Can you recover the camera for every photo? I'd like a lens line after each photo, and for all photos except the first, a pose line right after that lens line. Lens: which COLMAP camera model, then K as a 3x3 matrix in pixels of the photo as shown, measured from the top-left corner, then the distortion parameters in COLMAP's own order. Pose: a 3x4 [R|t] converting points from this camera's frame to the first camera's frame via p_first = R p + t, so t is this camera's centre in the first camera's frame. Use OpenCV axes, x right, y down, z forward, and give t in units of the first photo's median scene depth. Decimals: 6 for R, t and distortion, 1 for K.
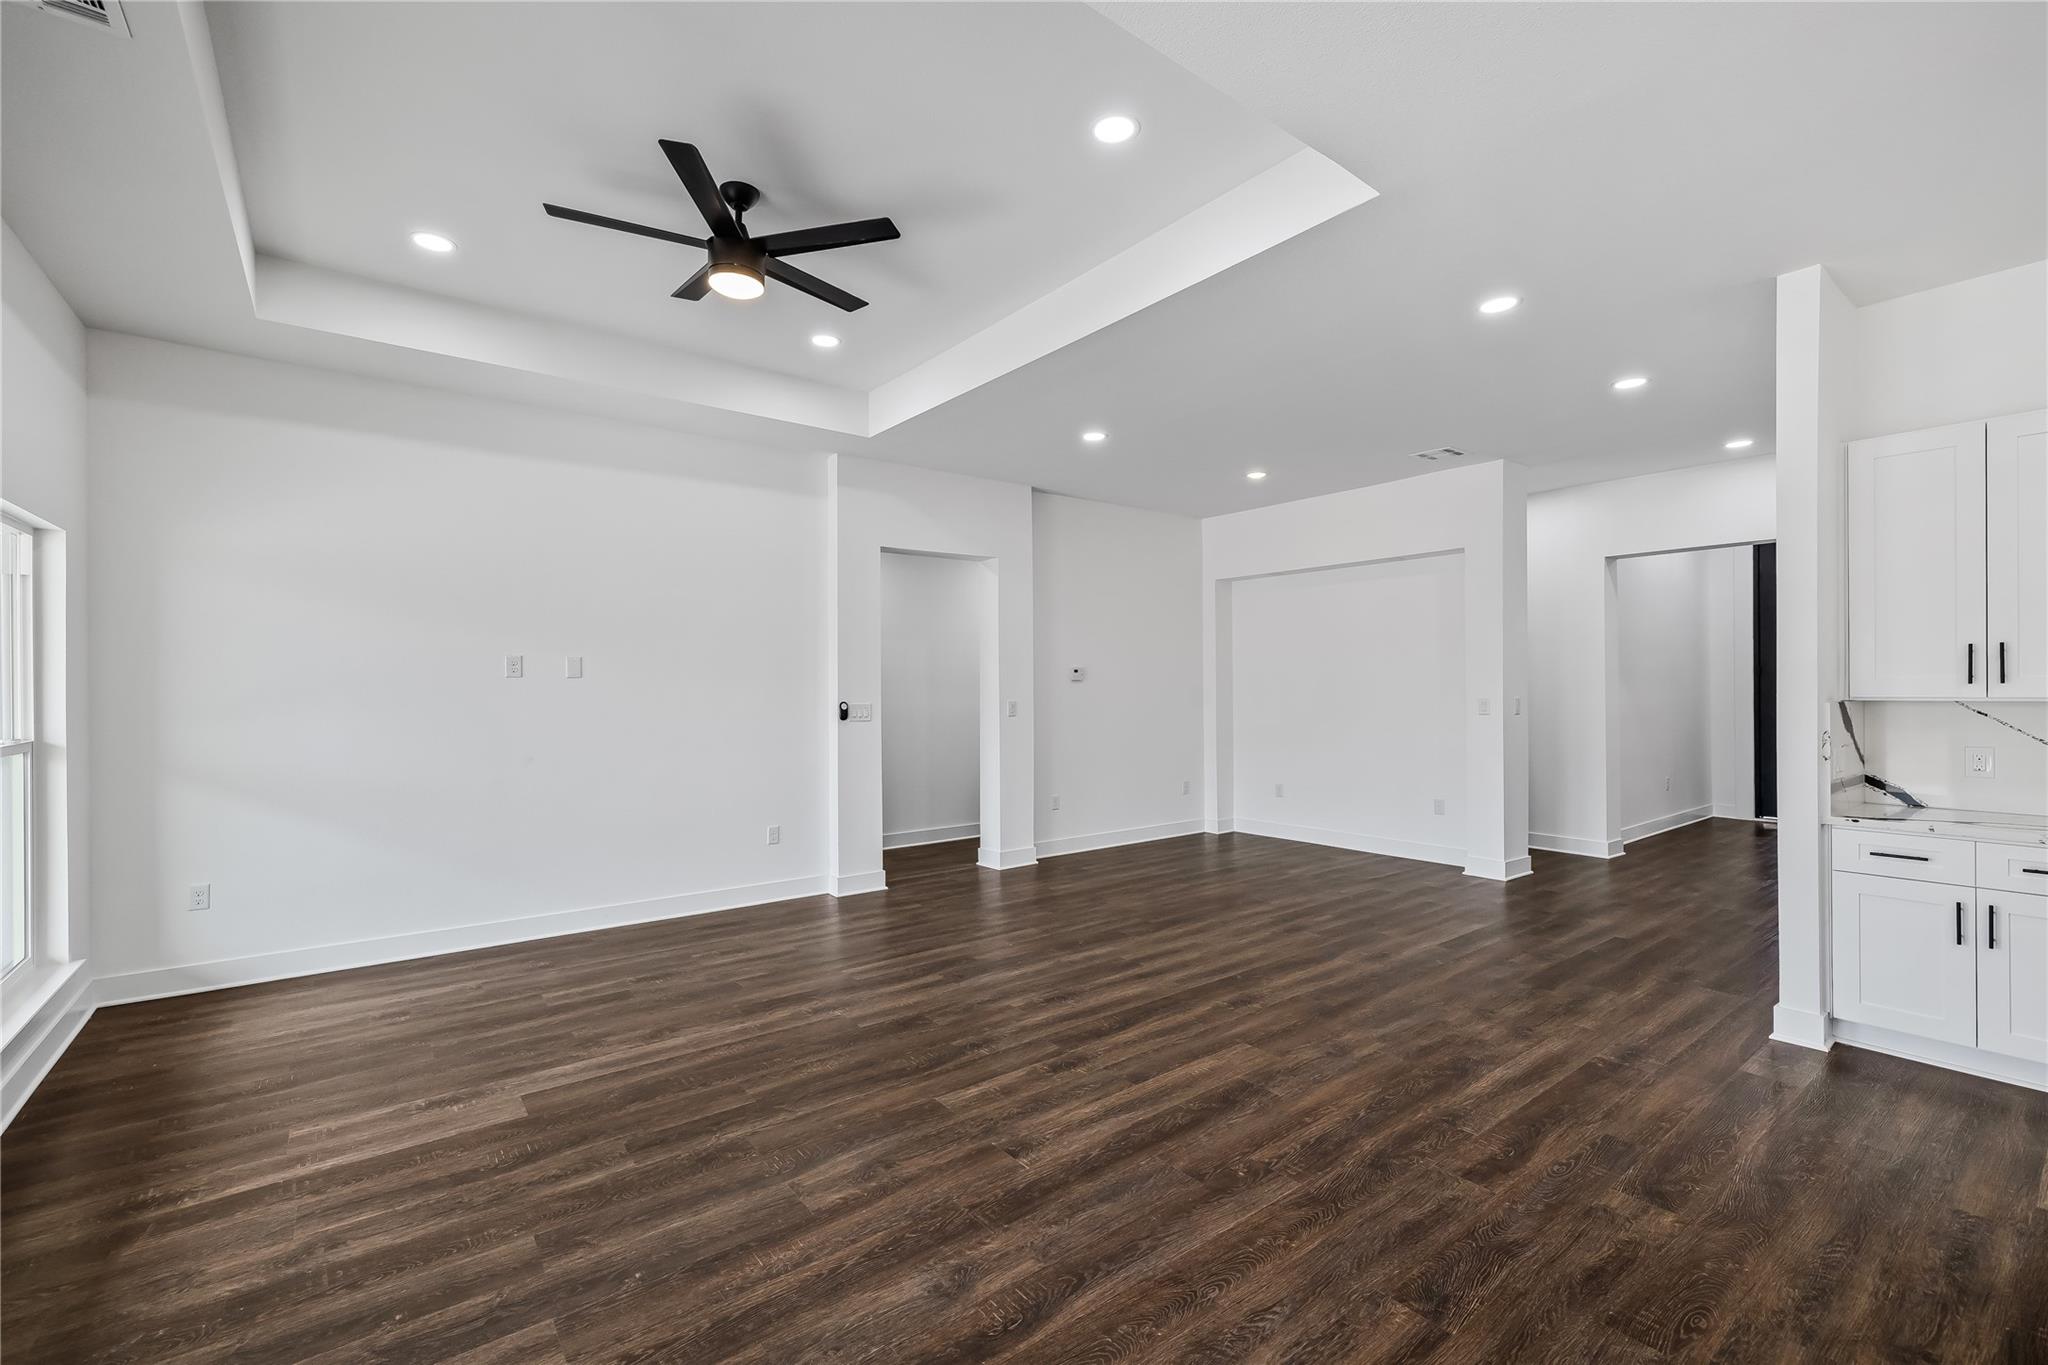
lens RADIAL K [[870.9, 0, 1009.4], [0, 870.9, 689.4], [0, 0, 1]] dist [0.002881, 0.000604]
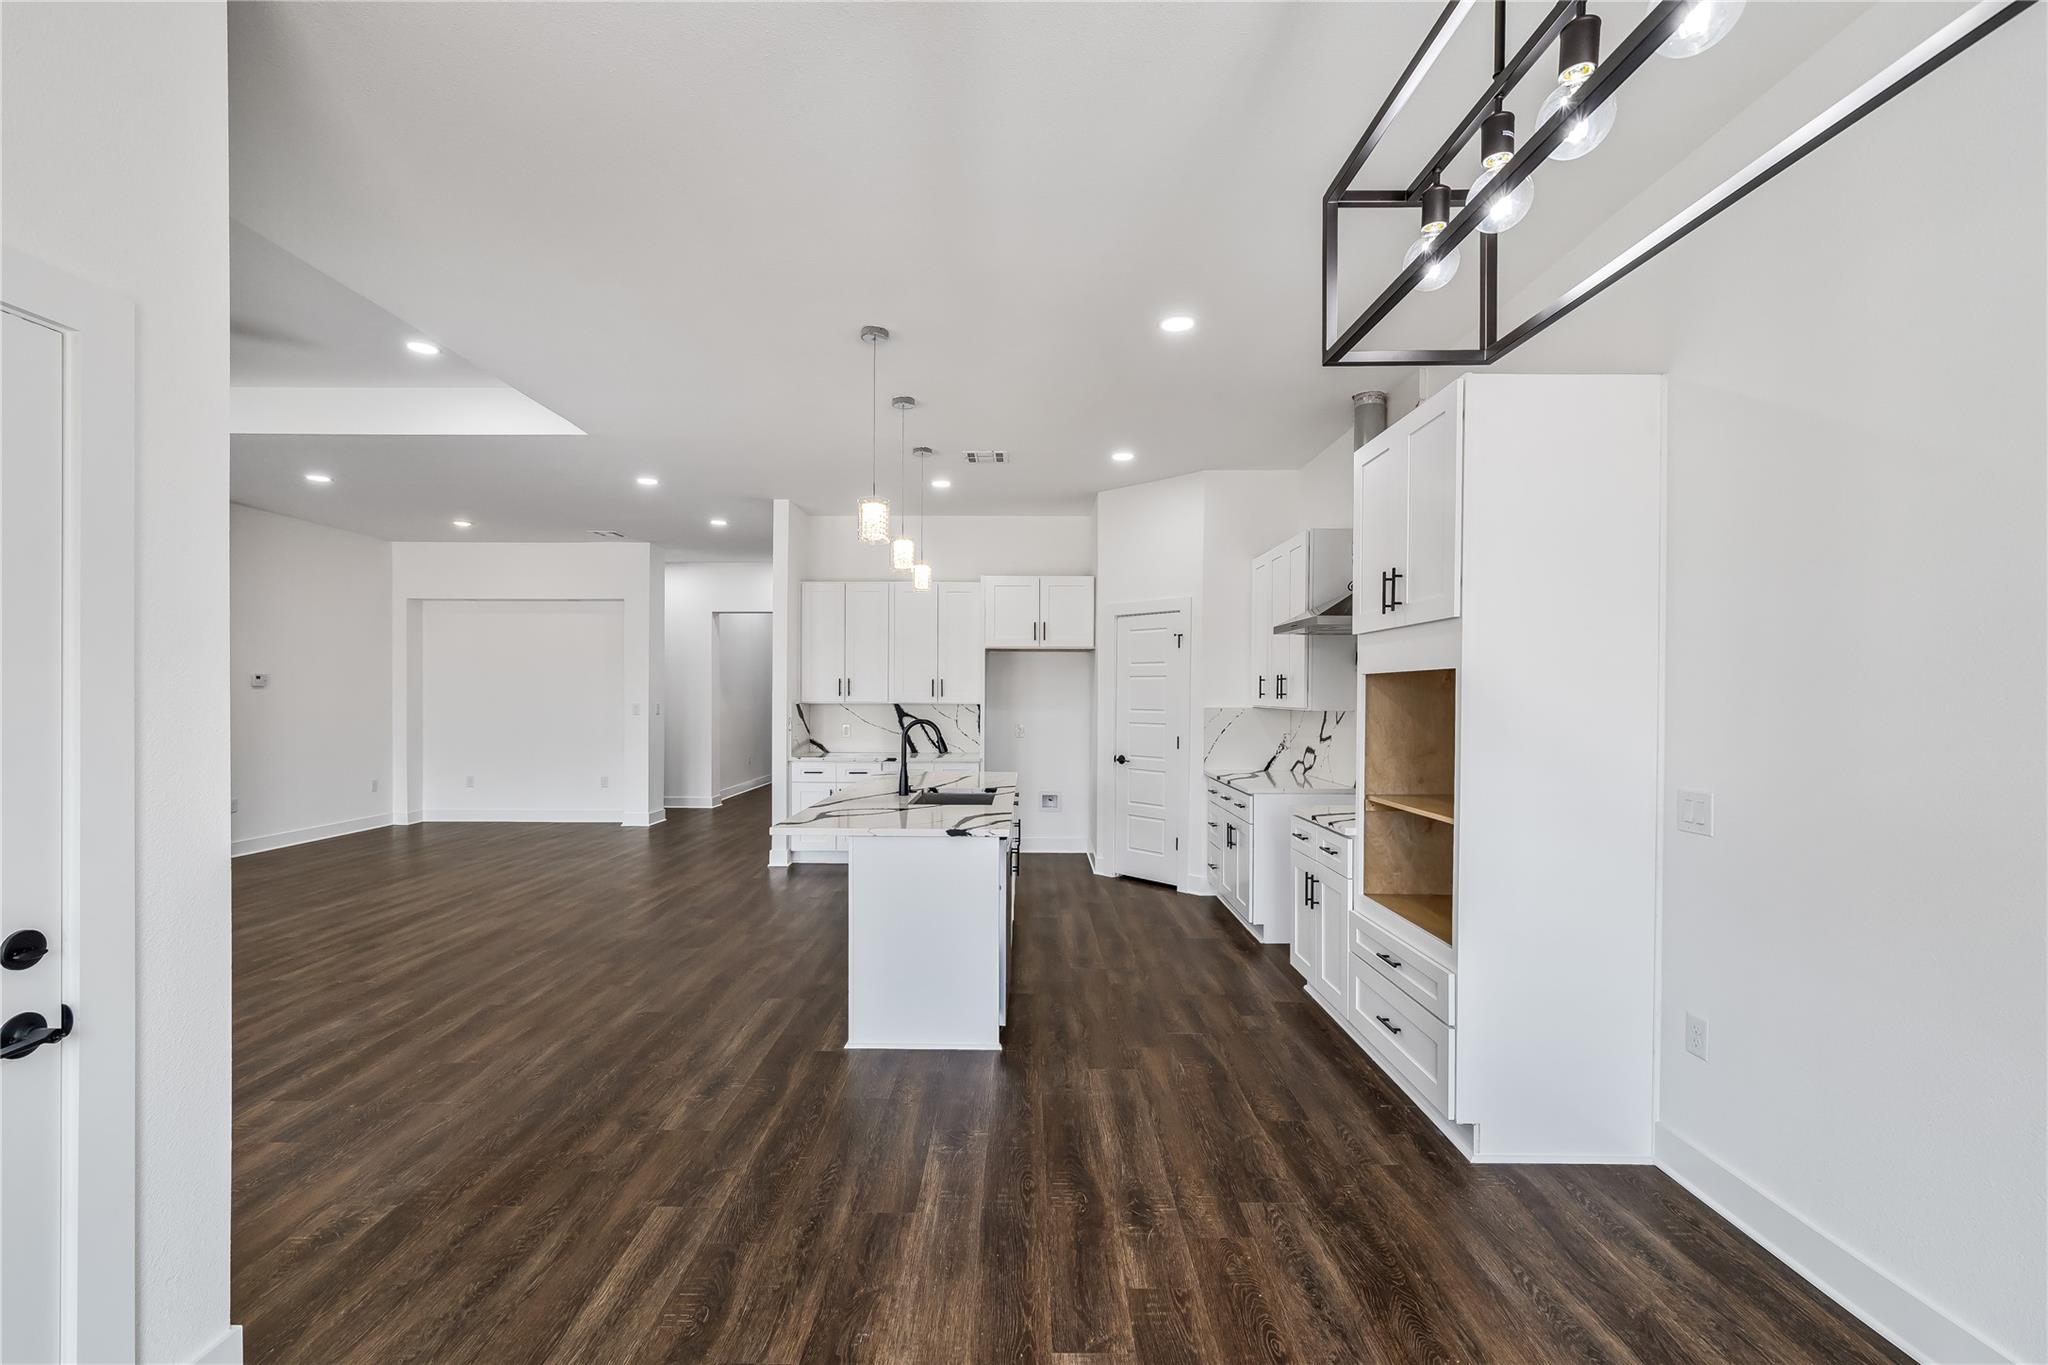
lens RADIAL K [[870.9, 0, 1006.3], [0, 870.9, 693.5], [0, 0, 1]] dist [0.002881, 0.000604]
pose [[0.617904, 0.011330, 0.786172, -0.384695], [-0.006161, 0.999935, -0.009569, 0.006067], [-0.786230, 0.001070, 0.617934, -0.681551]]
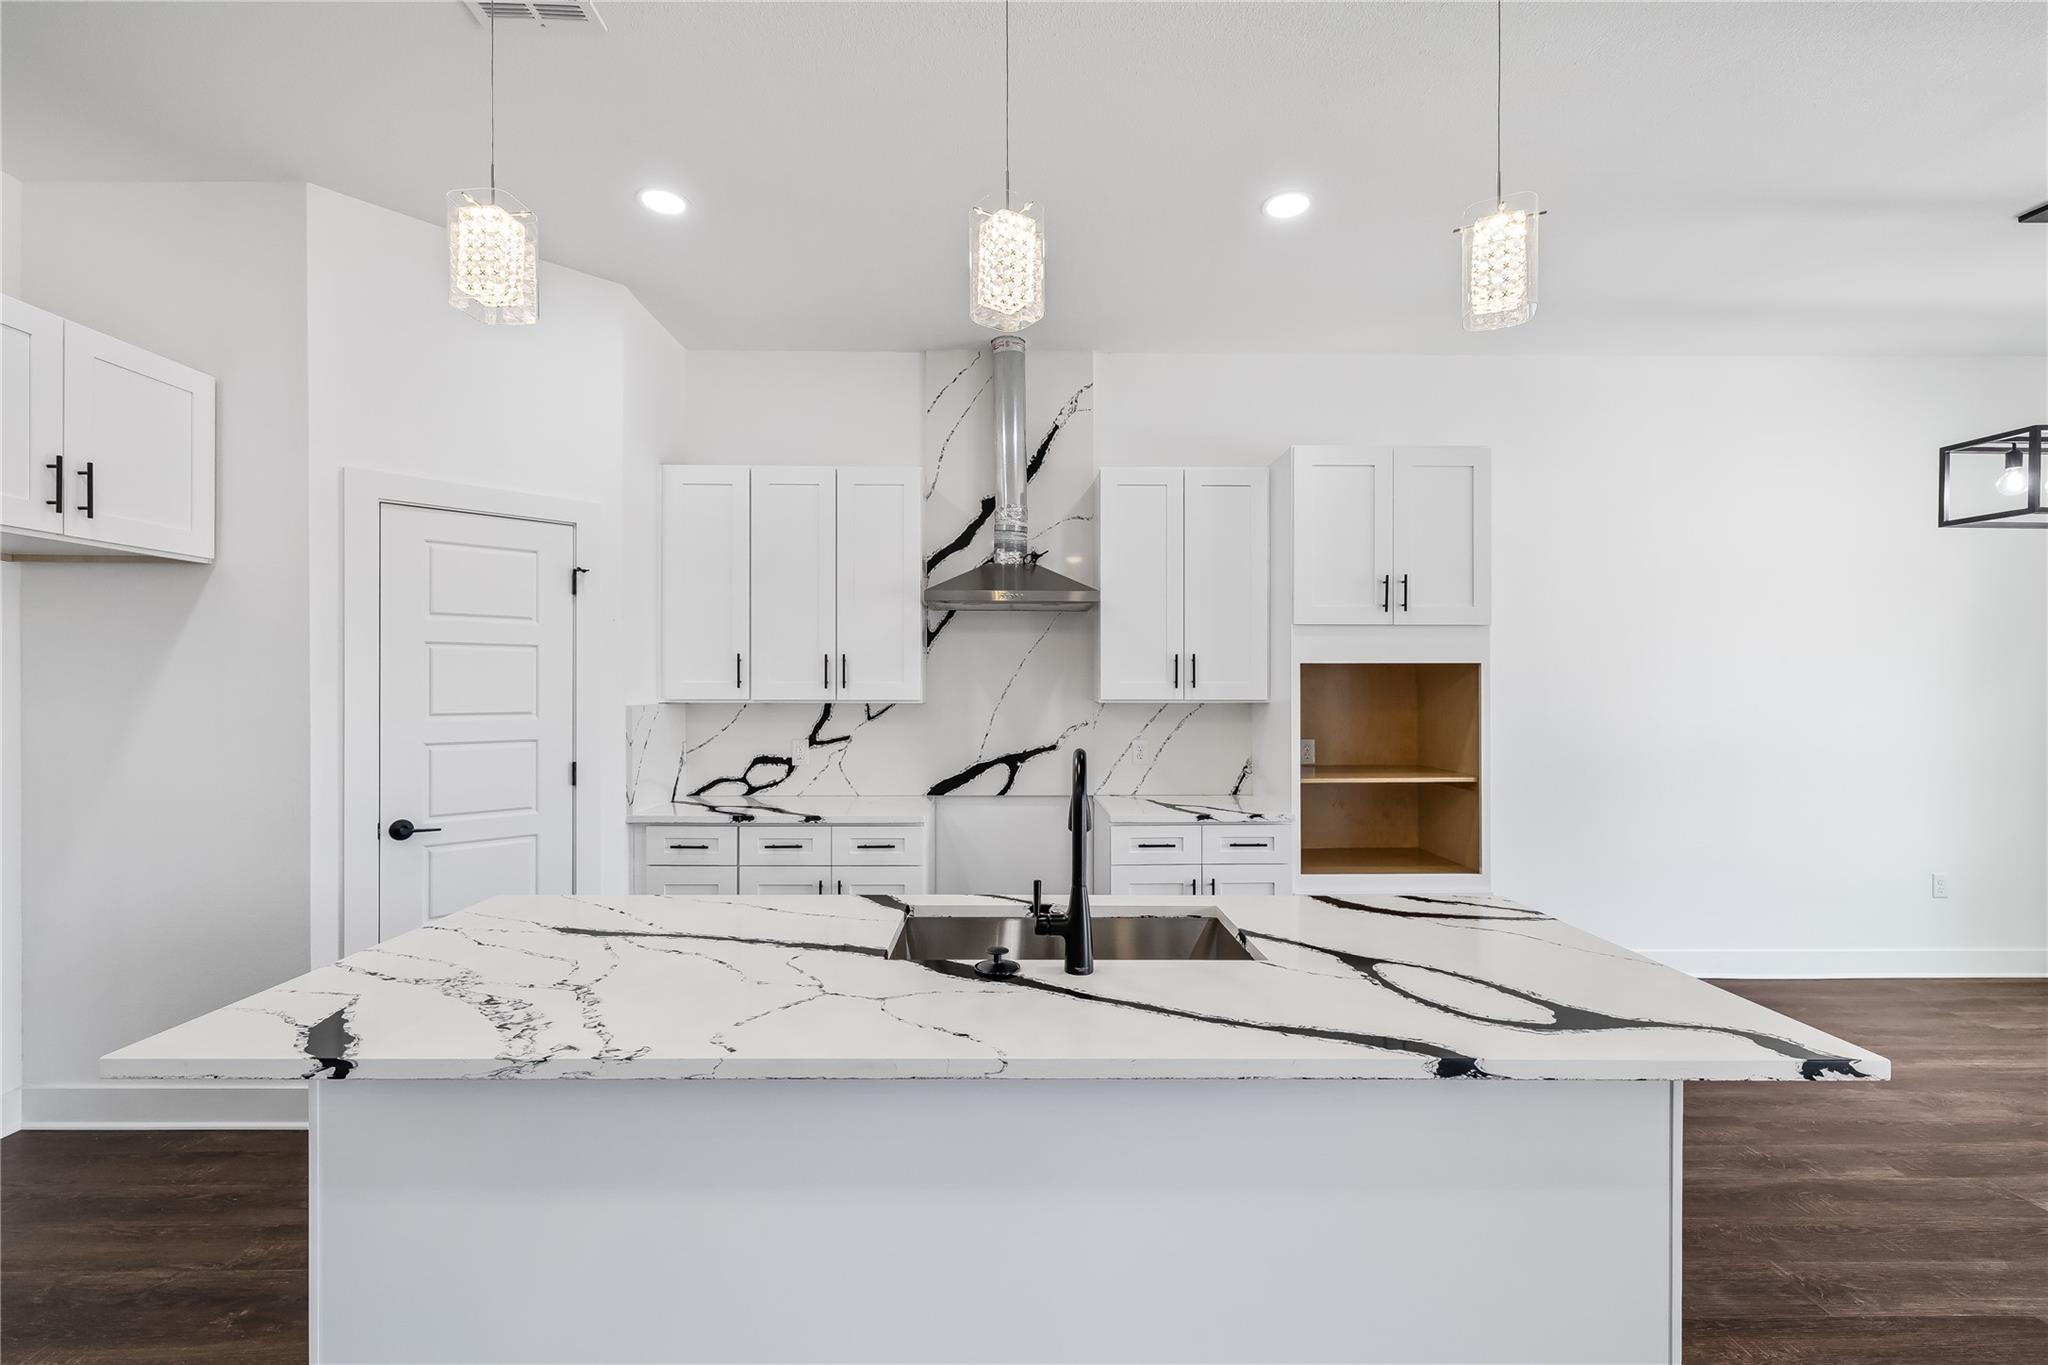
lens RADIAL K [[870.9, 0, 1014.8], [0, 870.9, 687.5], [0, 0, 1]] dist [0.002881, 0.000604]
pose [[-0.803729, 0.006252, 0.594962, 0.270836], [0.007633, 0.999971, -0.000197, -0.001255], [-0.594946, 0.004382, -0.803753, 0.581174]]
